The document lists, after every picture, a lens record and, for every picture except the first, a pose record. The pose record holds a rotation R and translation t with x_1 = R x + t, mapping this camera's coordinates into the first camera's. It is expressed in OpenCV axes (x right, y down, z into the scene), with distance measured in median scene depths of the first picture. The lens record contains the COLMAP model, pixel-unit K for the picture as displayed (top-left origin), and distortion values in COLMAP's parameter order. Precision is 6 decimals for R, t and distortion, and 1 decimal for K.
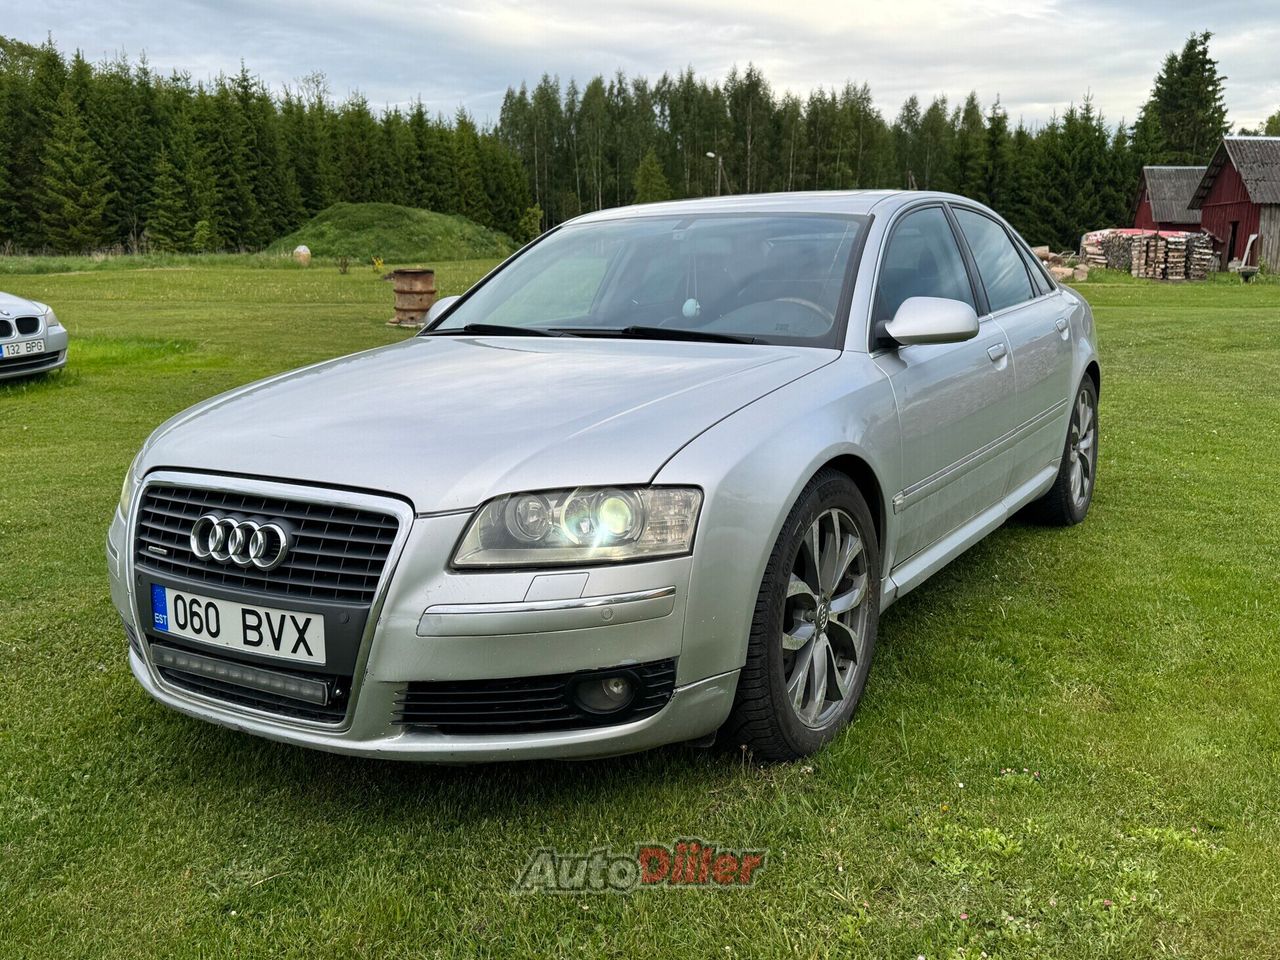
lens RADIAL K [[1234.1, 0, 640.0], [0, 1234.1, 480.0], [0, 0, 1]] dist [0.243501, -0.454655]
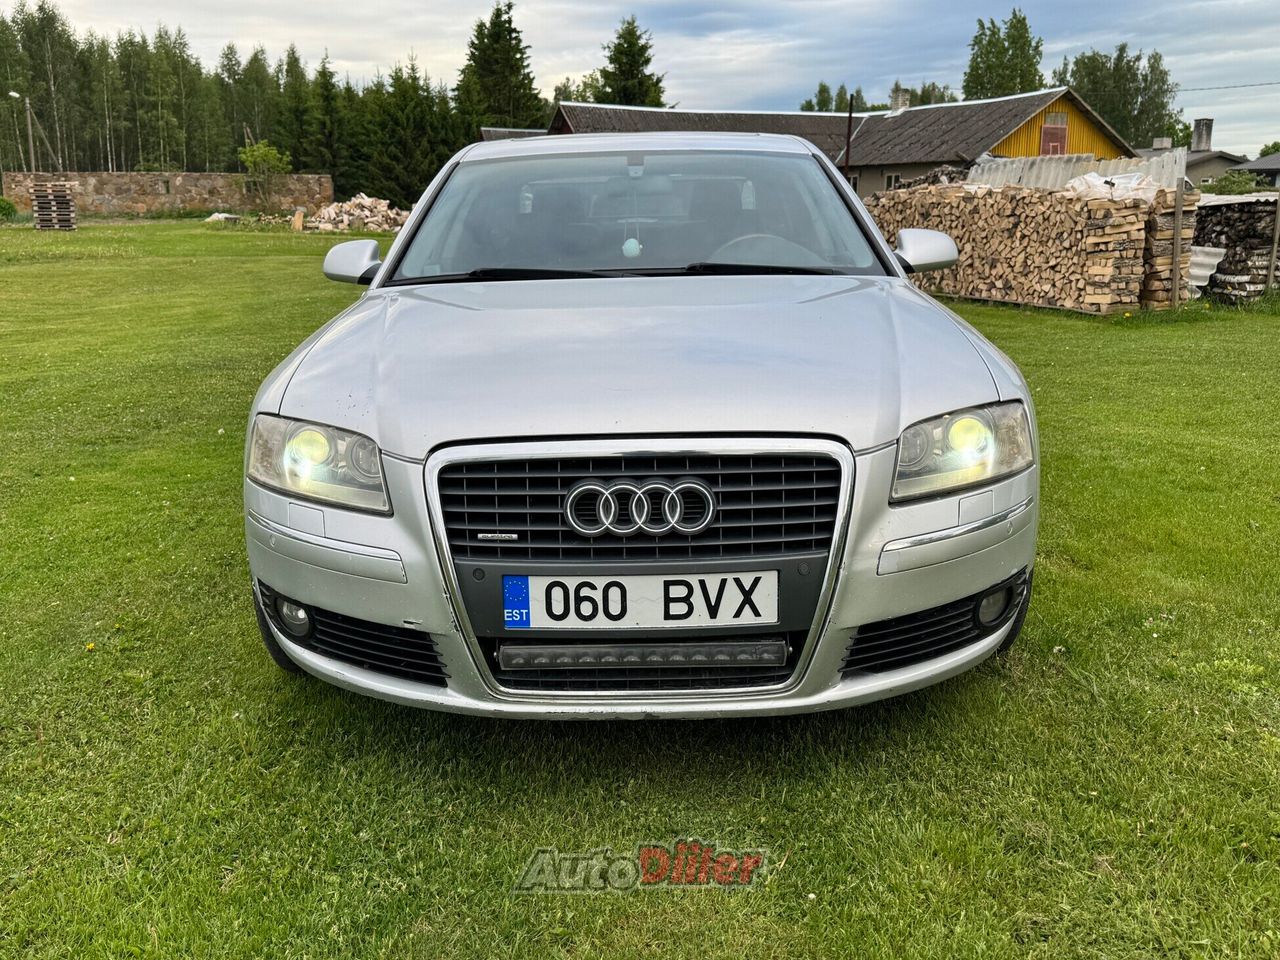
lens RADIAL K [[1303.0, 0, 640.0], [0, 1303.0, 480.0], [0, 0, 1]] dist [-0.005412, -0.011854]
pose [[0.845414, -0.113839, 0.521839, -0.076549], [0.101053, 0.993468, 0.053012, -0.001931], [-0.524465, 0.007917, 0.851395, 0.020666]]
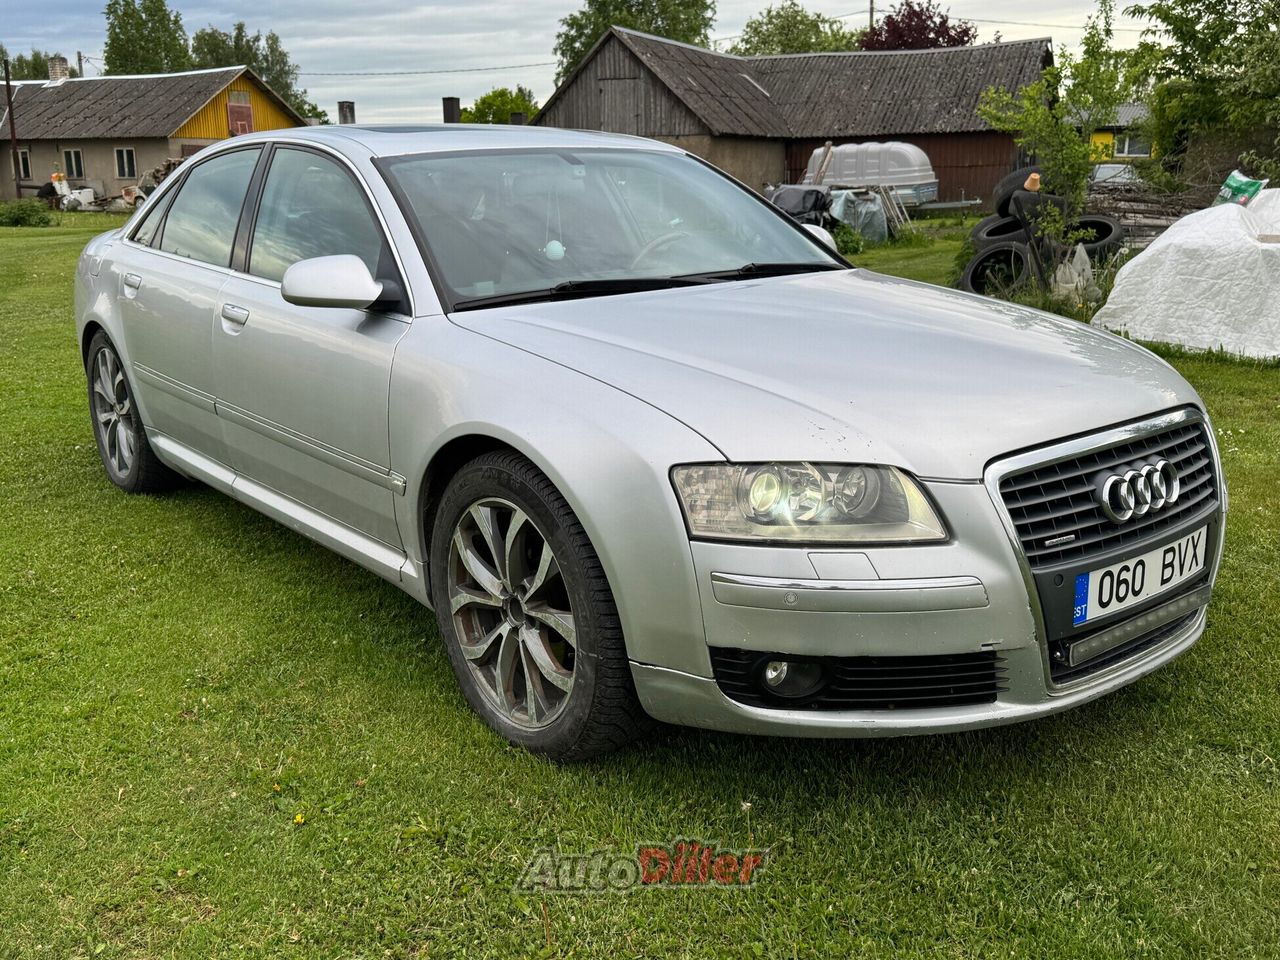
lens RADIAL K [[1222.6, 0, 616.3], [0, 1222.6, 479.3], [0, 0, 1]] dist [0.165487, -0.203779]
pose [[0.318498, -0.233452, 0.918727, -0.127609], [0.187900, 0.965516, 0.180202, -0.019988], [-0.929114, 0.115235, 0.351381, 0.099384]]
